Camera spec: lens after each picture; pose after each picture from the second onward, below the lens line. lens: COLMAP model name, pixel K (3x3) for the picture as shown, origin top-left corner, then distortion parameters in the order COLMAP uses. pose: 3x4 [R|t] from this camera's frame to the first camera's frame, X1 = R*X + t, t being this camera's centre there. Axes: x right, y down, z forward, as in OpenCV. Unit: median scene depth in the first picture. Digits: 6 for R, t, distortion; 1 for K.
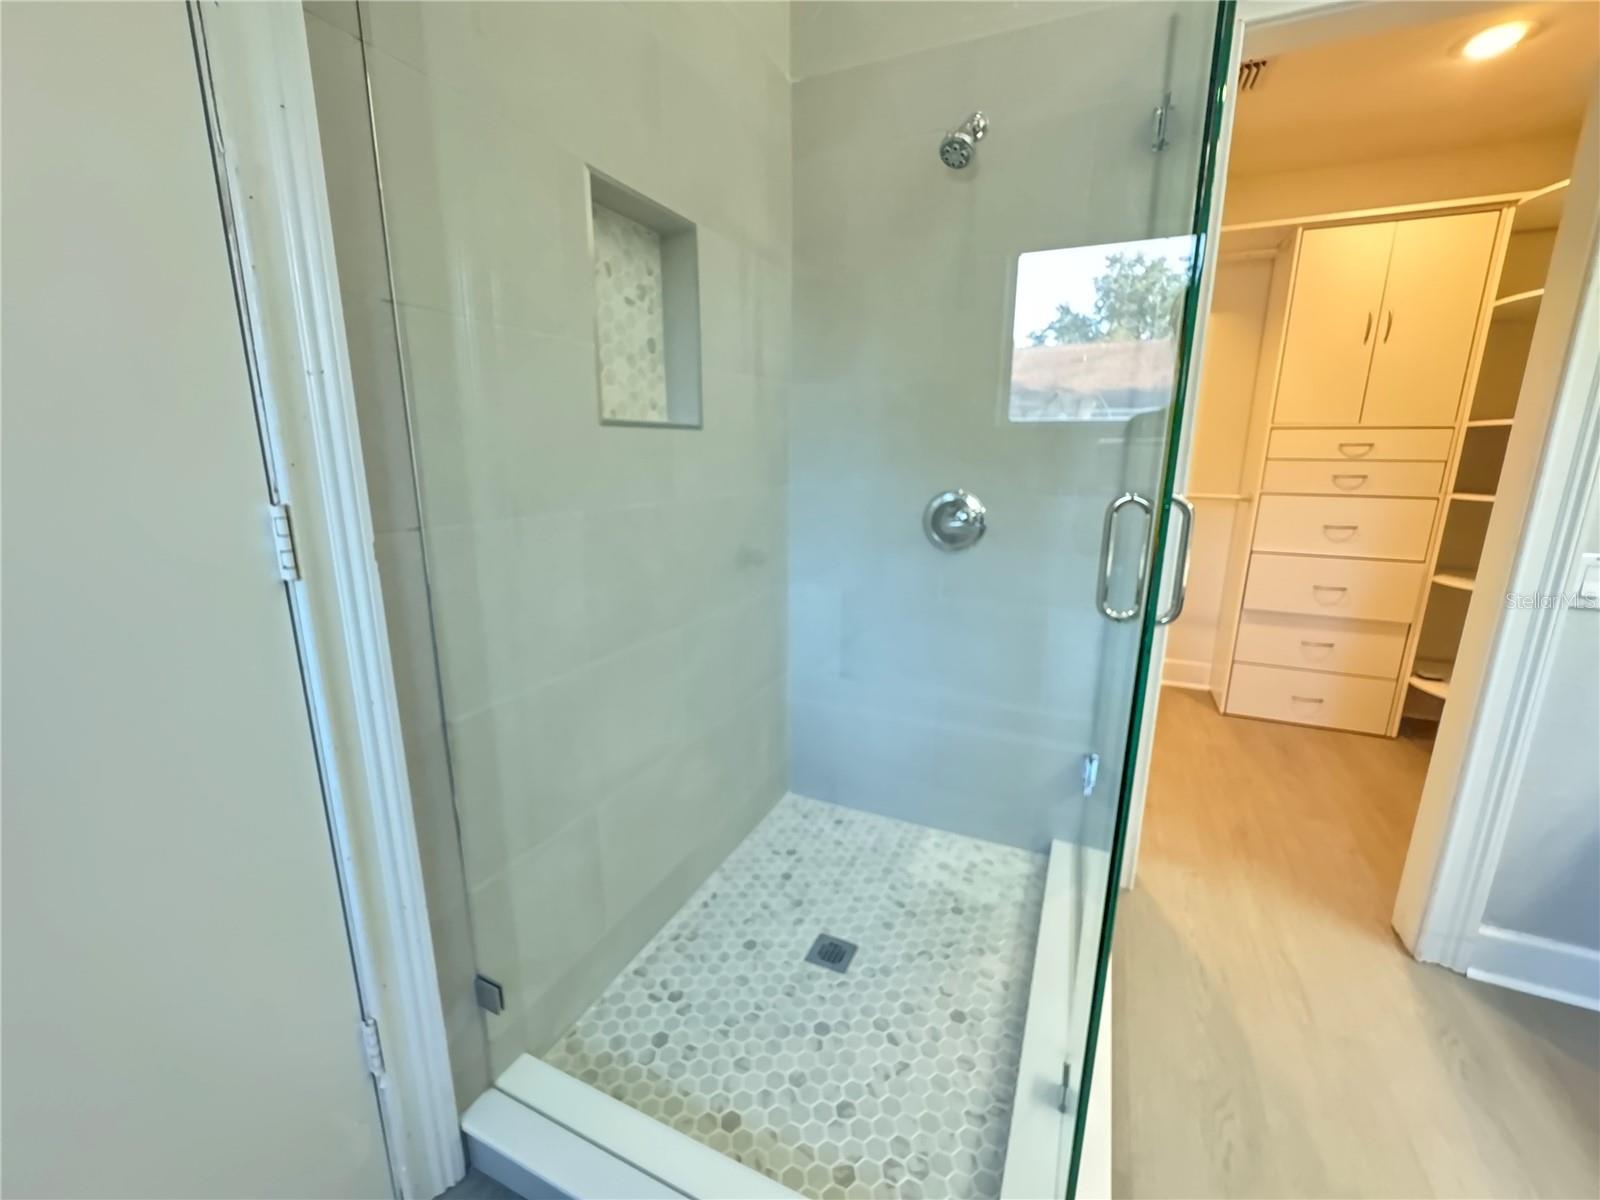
lens RADIAL K [[636.2, 0, 795.0], [0, 636.2, 599.0], [0, 0, 1]] dist [-0.000610, 0.000010]
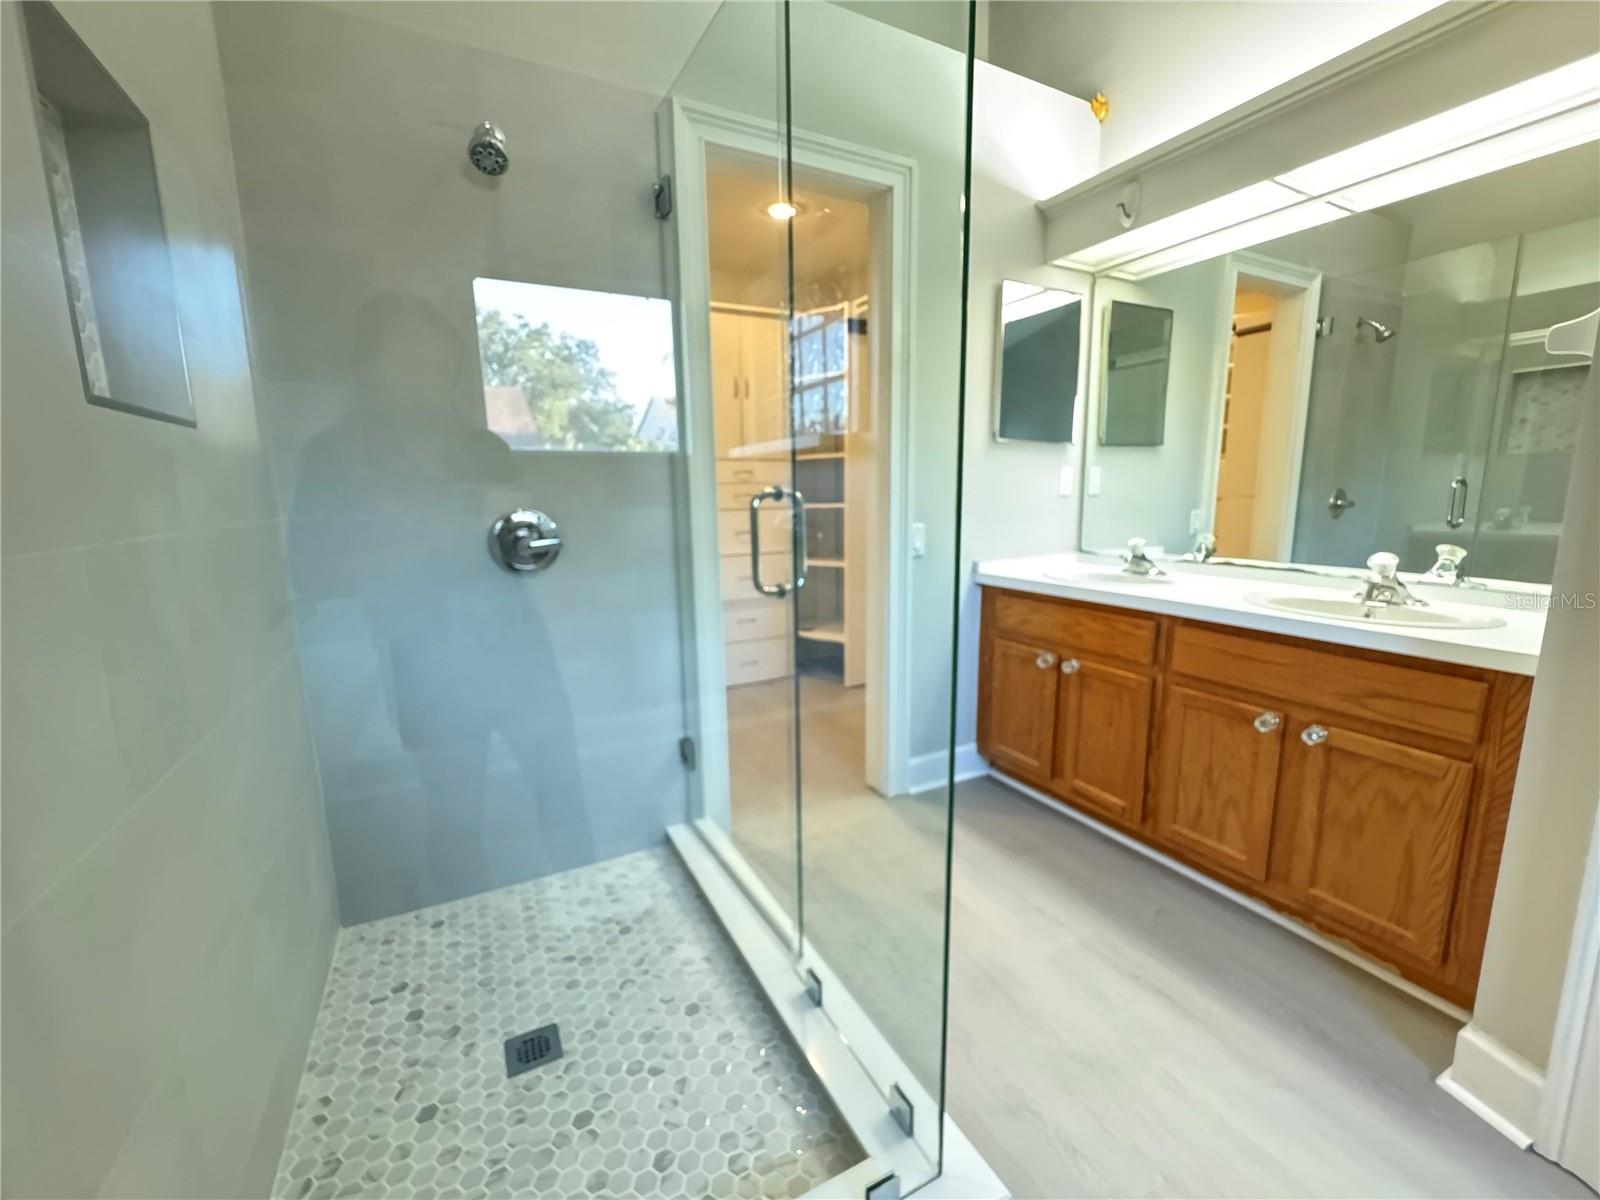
lens RADIAL K [[636.2, 0, 795.0], [0, 636.2, 599.0], [0, 0, 1]] dist [-0.000610, 0.000010]
pose [[0.635446, -0.149041, 0.757625, -0.274272], [0.192411, 0.980807, 0.031564, 0.008776], [-0.747788, 0.125718, 0.651927, 0.112518]]
